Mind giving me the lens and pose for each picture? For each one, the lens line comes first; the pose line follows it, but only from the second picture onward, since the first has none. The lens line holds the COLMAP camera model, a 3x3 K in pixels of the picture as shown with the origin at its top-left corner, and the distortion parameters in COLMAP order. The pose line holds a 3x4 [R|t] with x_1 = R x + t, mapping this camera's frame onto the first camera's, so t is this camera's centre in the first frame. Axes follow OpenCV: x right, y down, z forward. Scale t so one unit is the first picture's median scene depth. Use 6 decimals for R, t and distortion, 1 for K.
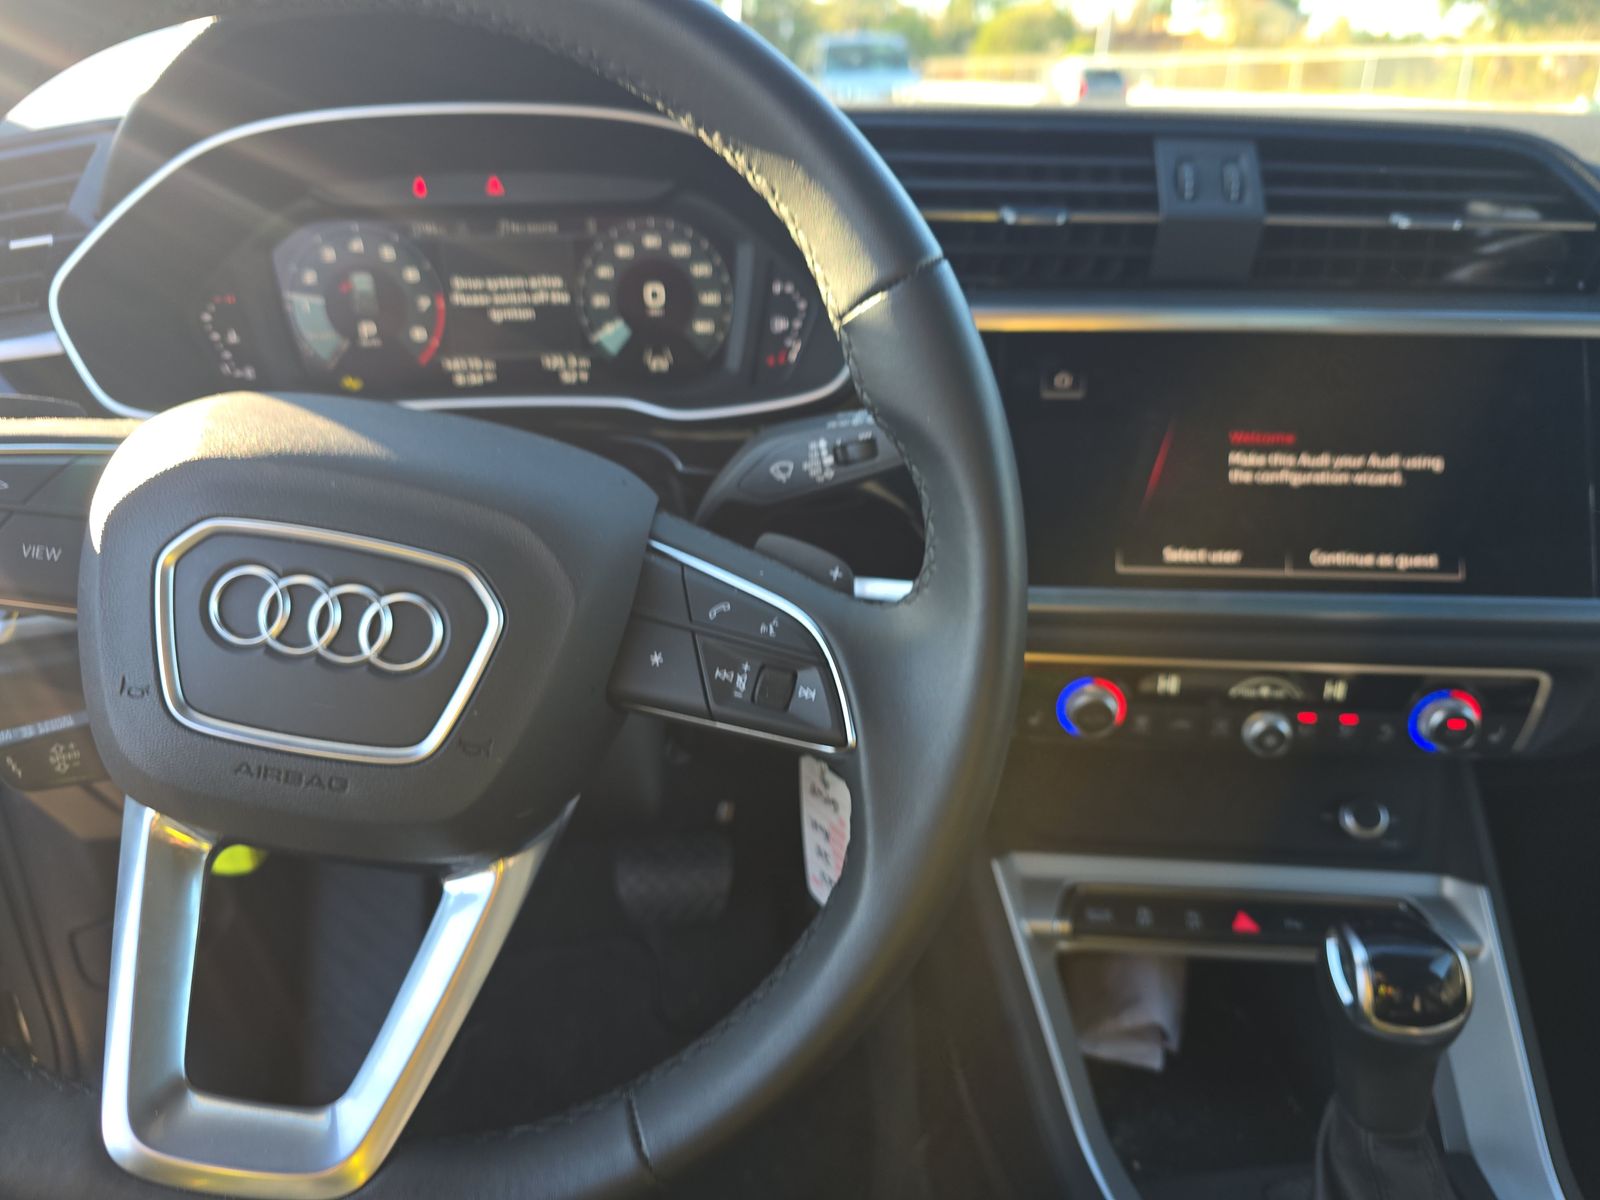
lens RADIAL K [[1057.6, 0, 812.3], [0, 1057.6, 601.4], [0, 0, 1]] dist [-0.006194, -0.015716]
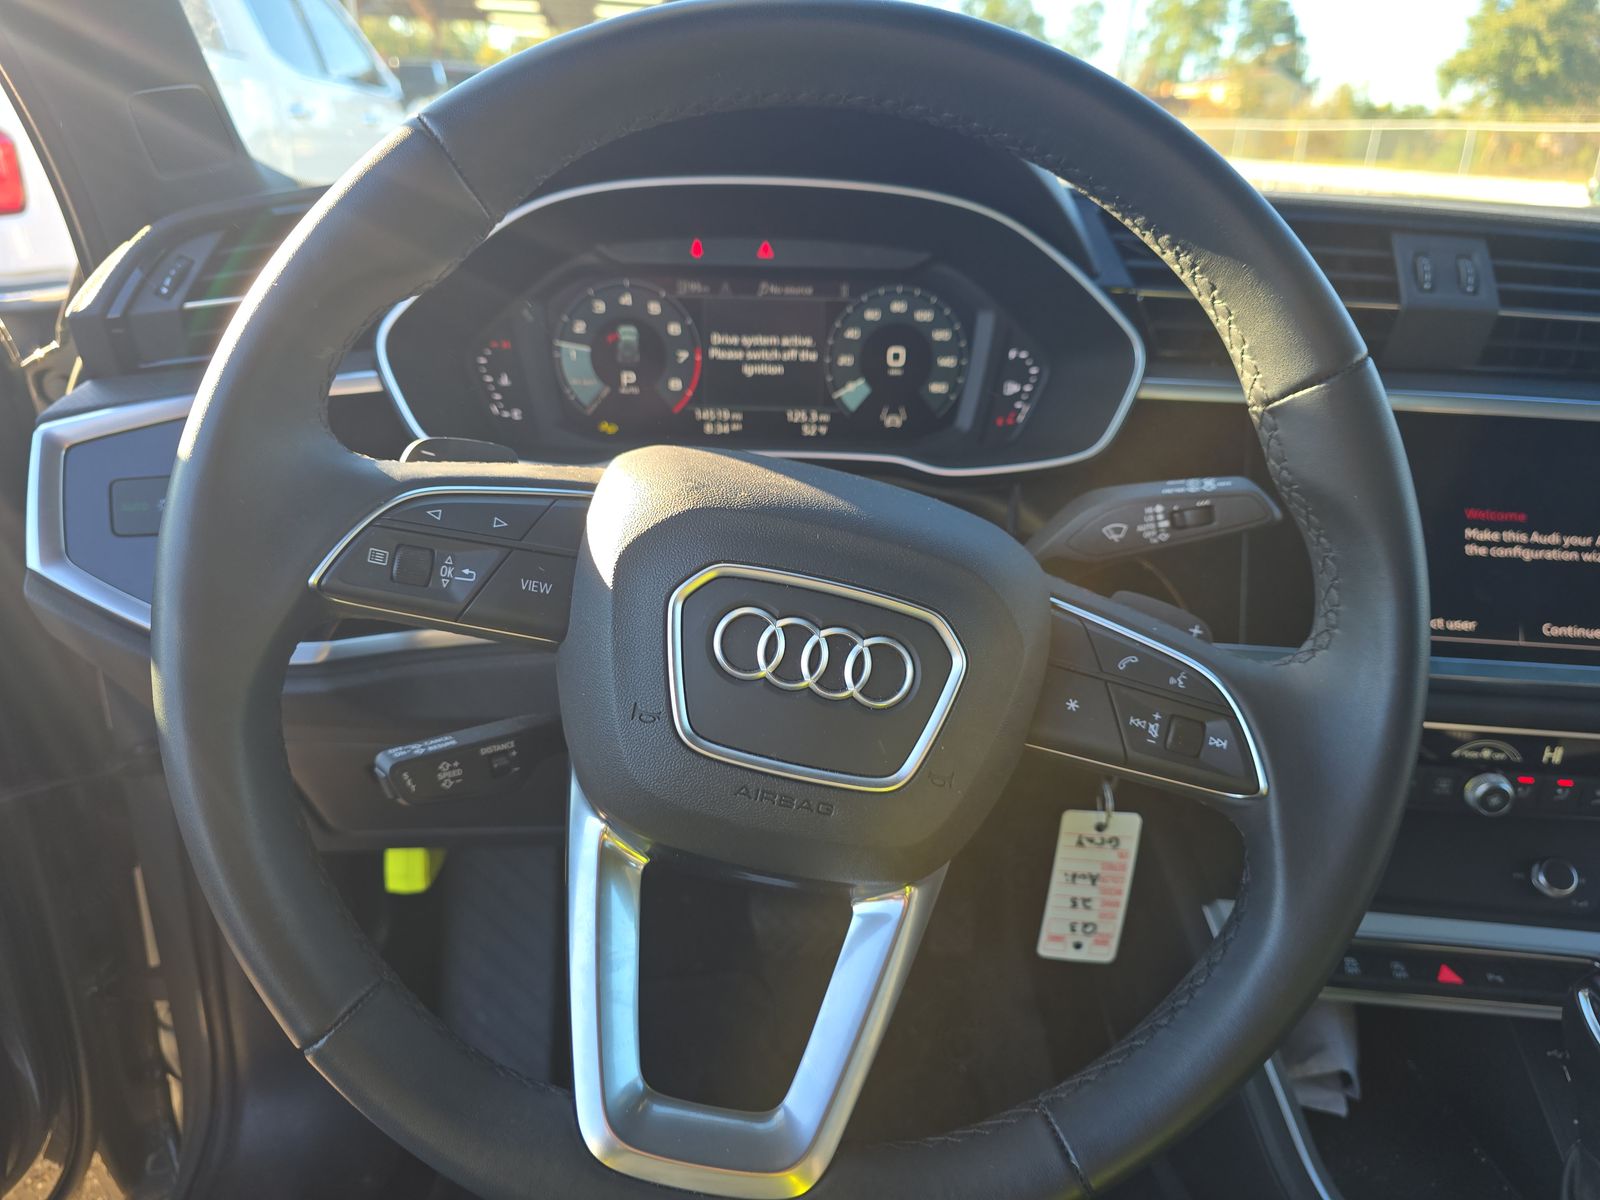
lens RADIAL K [[1057.6, 0, 796.0], [0, 1057.6, 603.9], [0, 0, 1]] dist [-0.006194, -0.015716]
pose [[0.999255, 0.038517, -0.002439, -0.264458], [-0.038580, 0.998574, -0.036903, 0.001204], [0.001014, 0.036970, 0.999316, -0.056875]]
